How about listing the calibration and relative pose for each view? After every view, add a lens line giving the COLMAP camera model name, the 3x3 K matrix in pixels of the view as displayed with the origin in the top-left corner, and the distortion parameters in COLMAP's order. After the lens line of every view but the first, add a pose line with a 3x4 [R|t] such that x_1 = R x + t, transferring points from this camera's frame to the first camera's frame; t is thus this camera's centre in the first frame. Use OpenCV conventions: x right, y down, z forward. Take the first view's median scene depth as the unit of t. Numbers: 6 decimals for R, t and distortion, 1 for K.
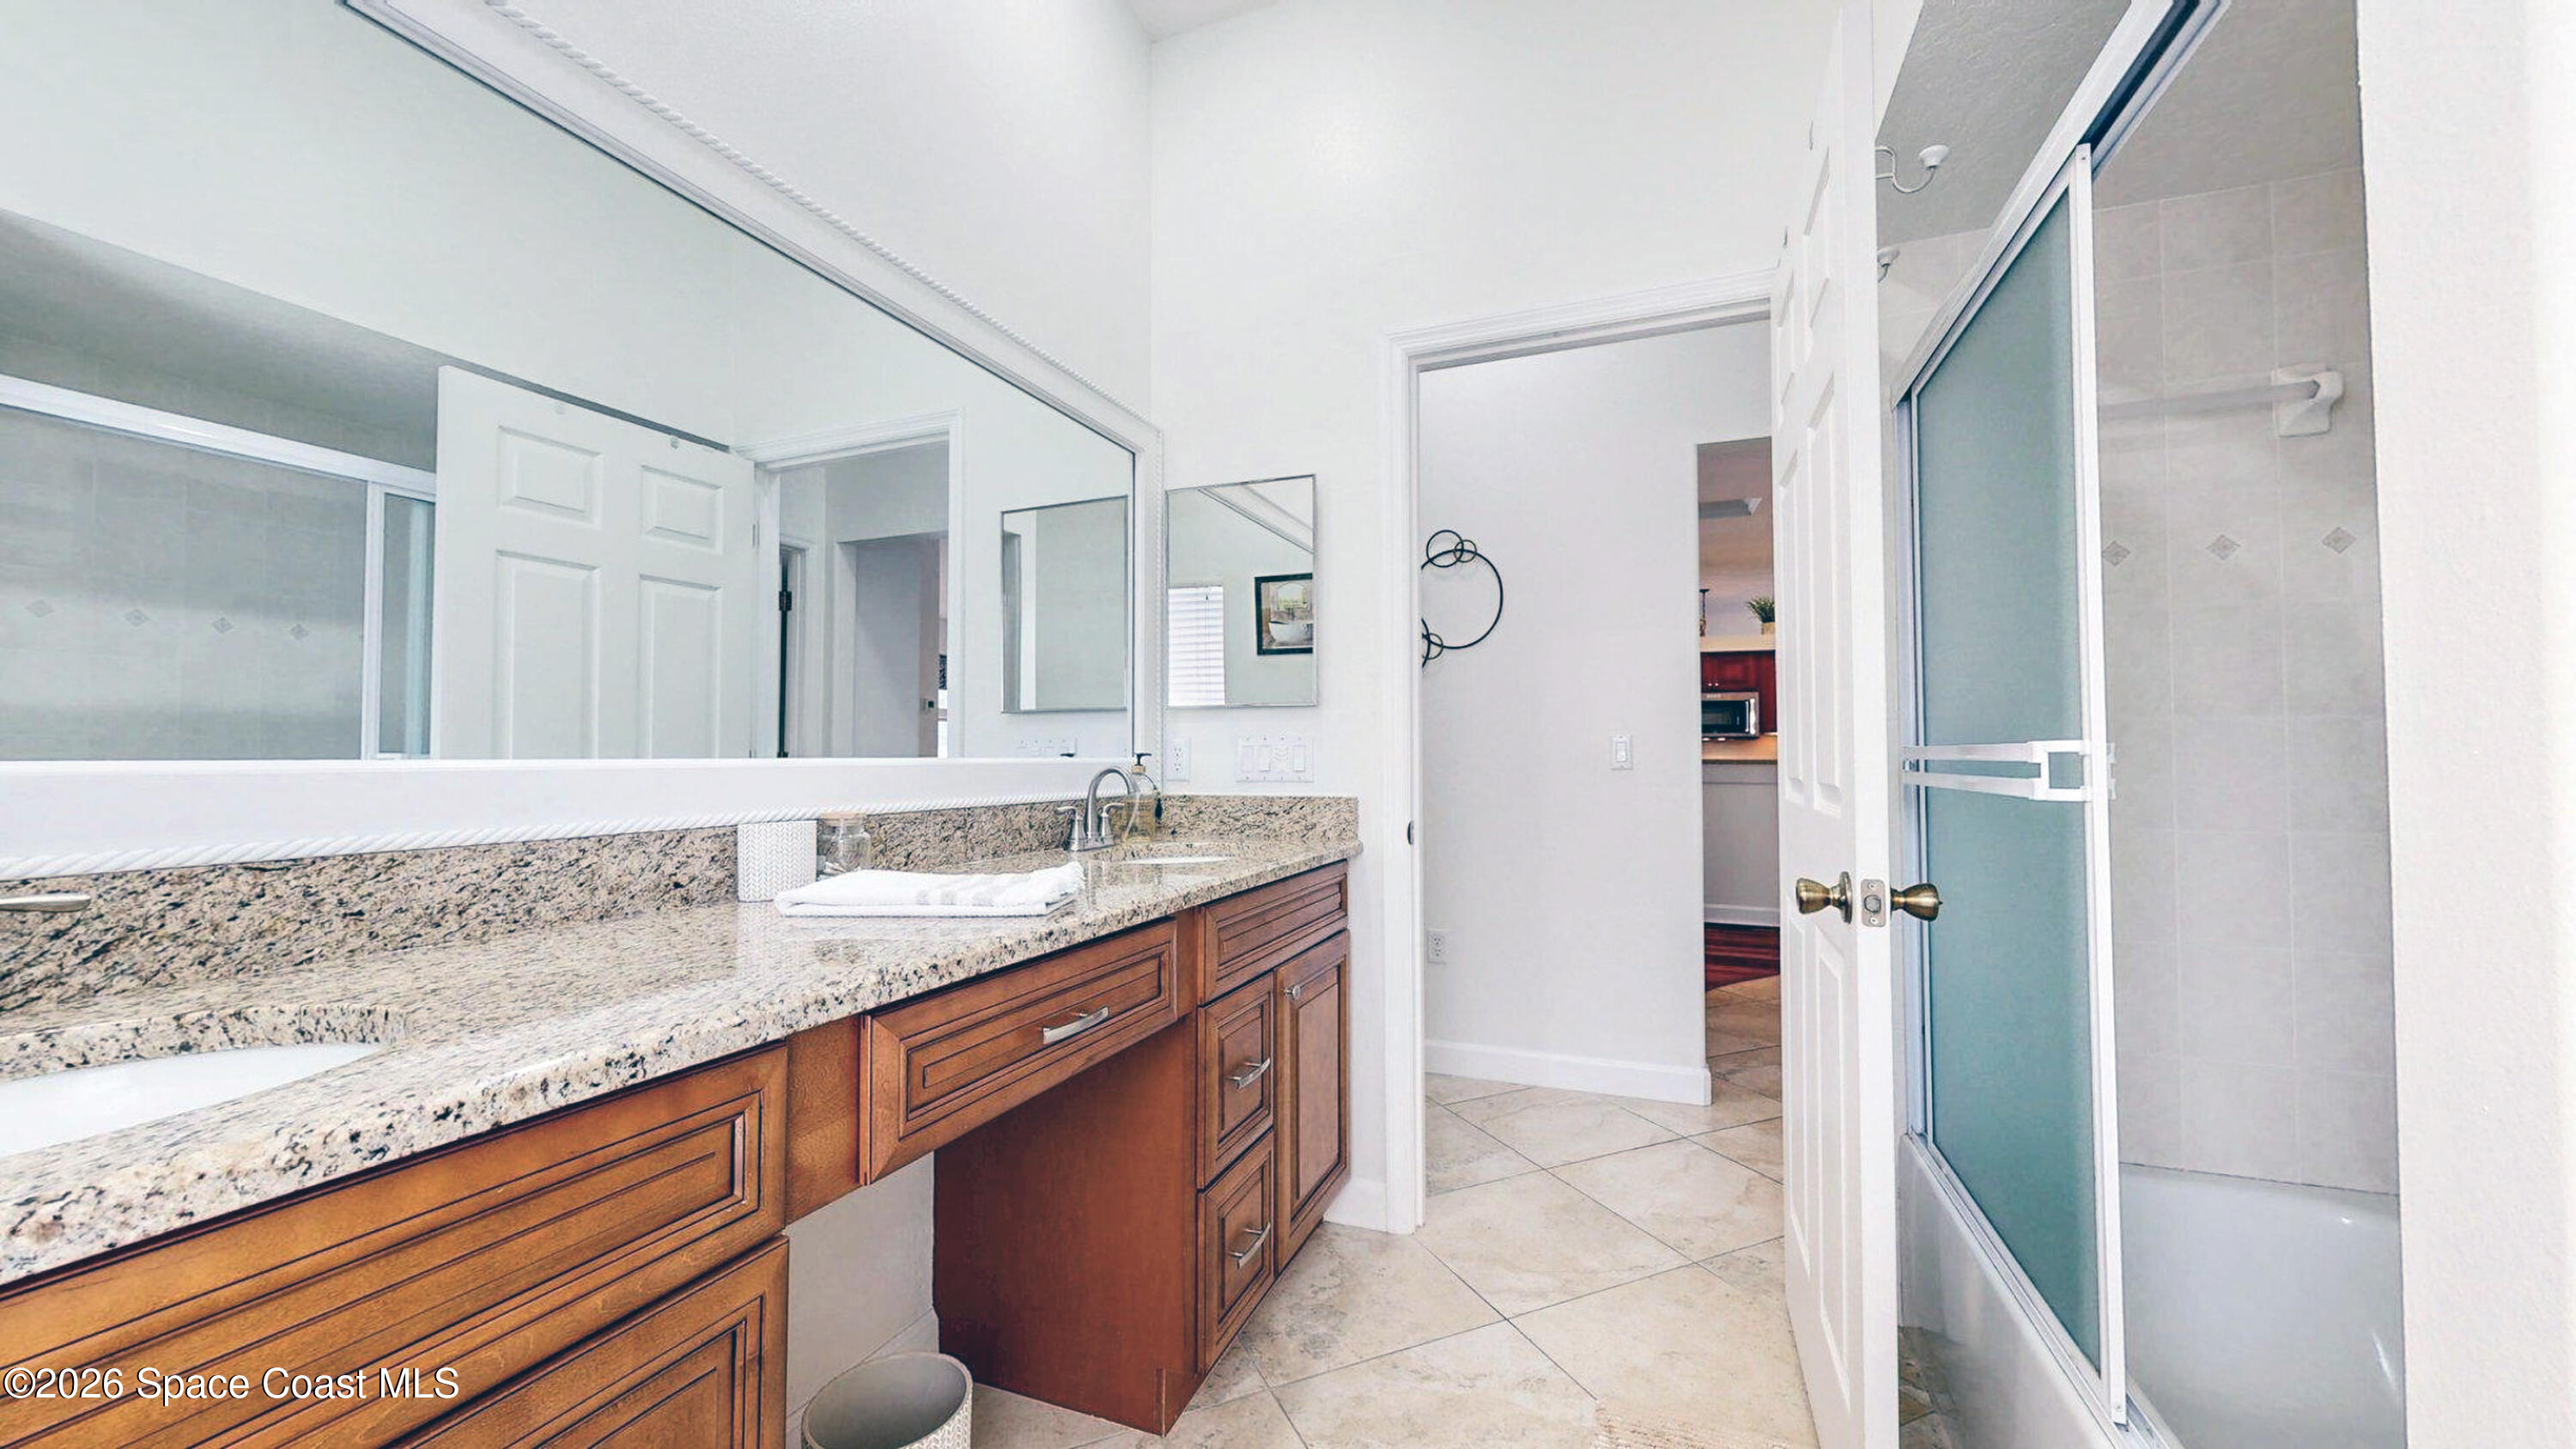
lens RADIAL K [[945.7, 0, 1286.0], [0, 945.7, 726.6], [0, 0, 1]] dist [0.000259, 0.000499]
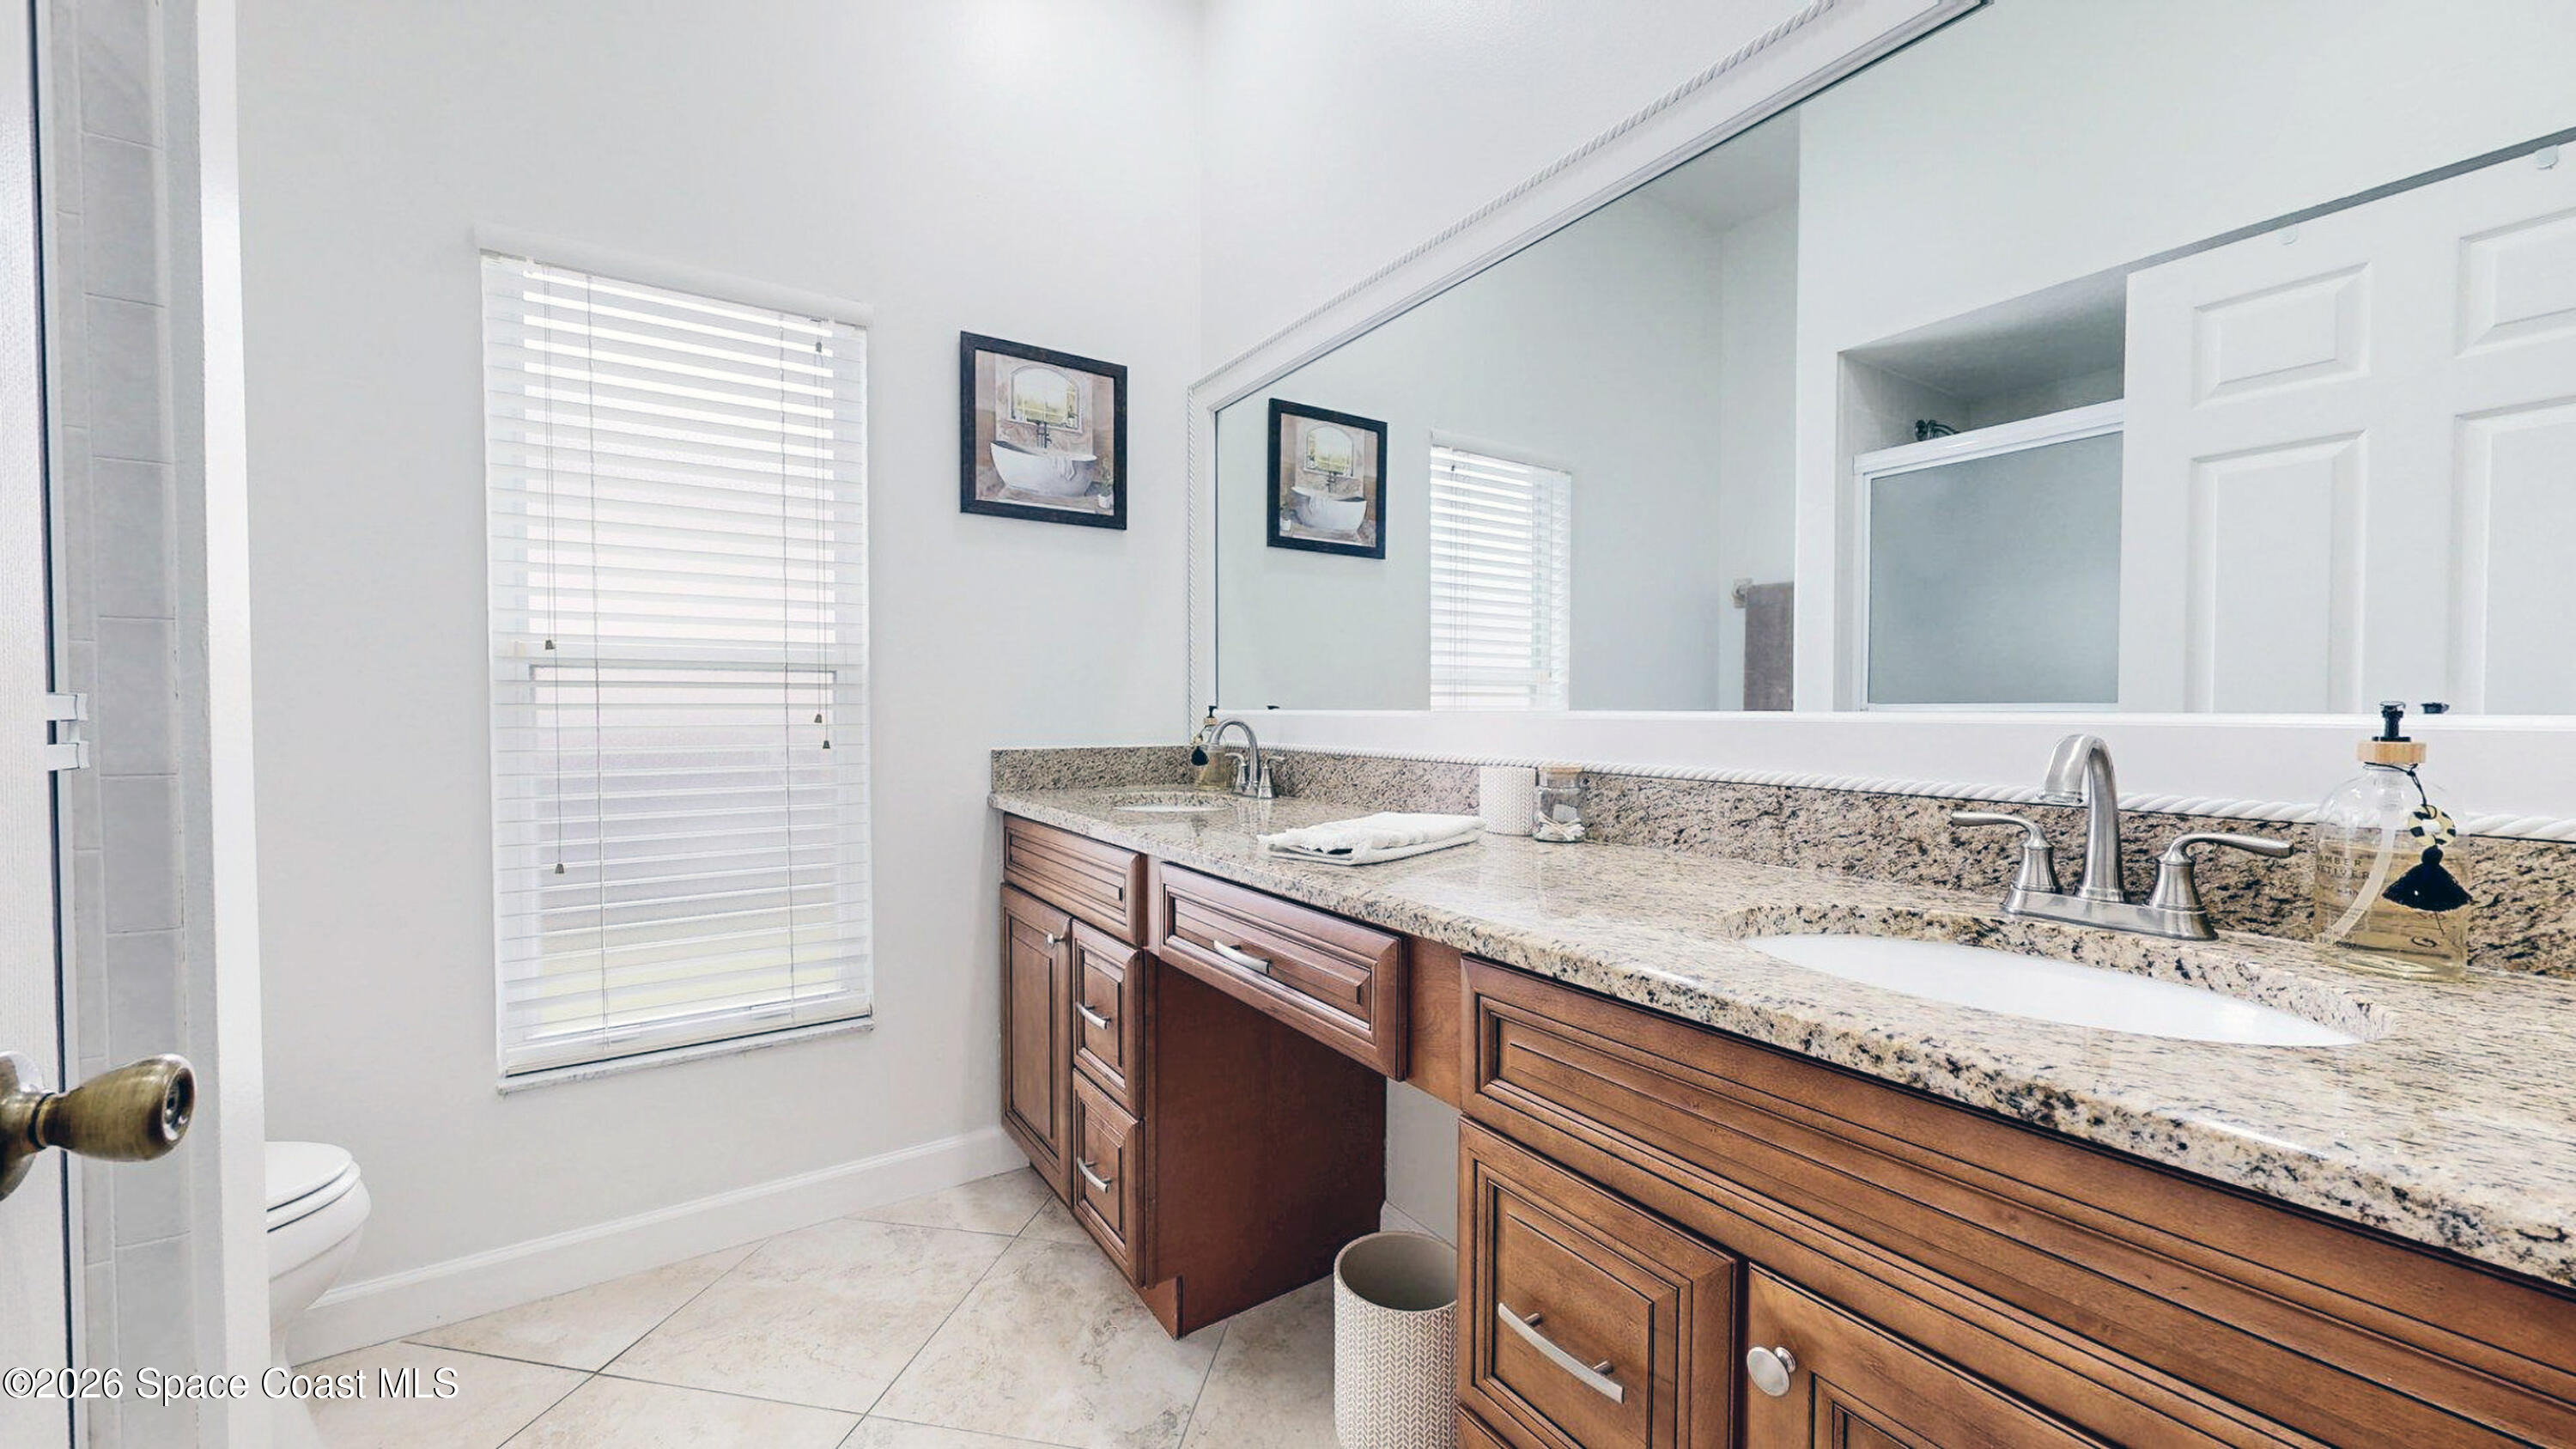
lens RADIAL K [[994.8, 0, 1288.0], [0, 994.8, 724.5], [0, 0, 1]] dist [0.001148, 0.000309]
pose [[-0.571925, 0.014267, -0.820182, 0.427754], [0.023163, 0.999731, 0.001238, 0.032968], [0.819979, -0.018290, -0.572102, 1.086369]]
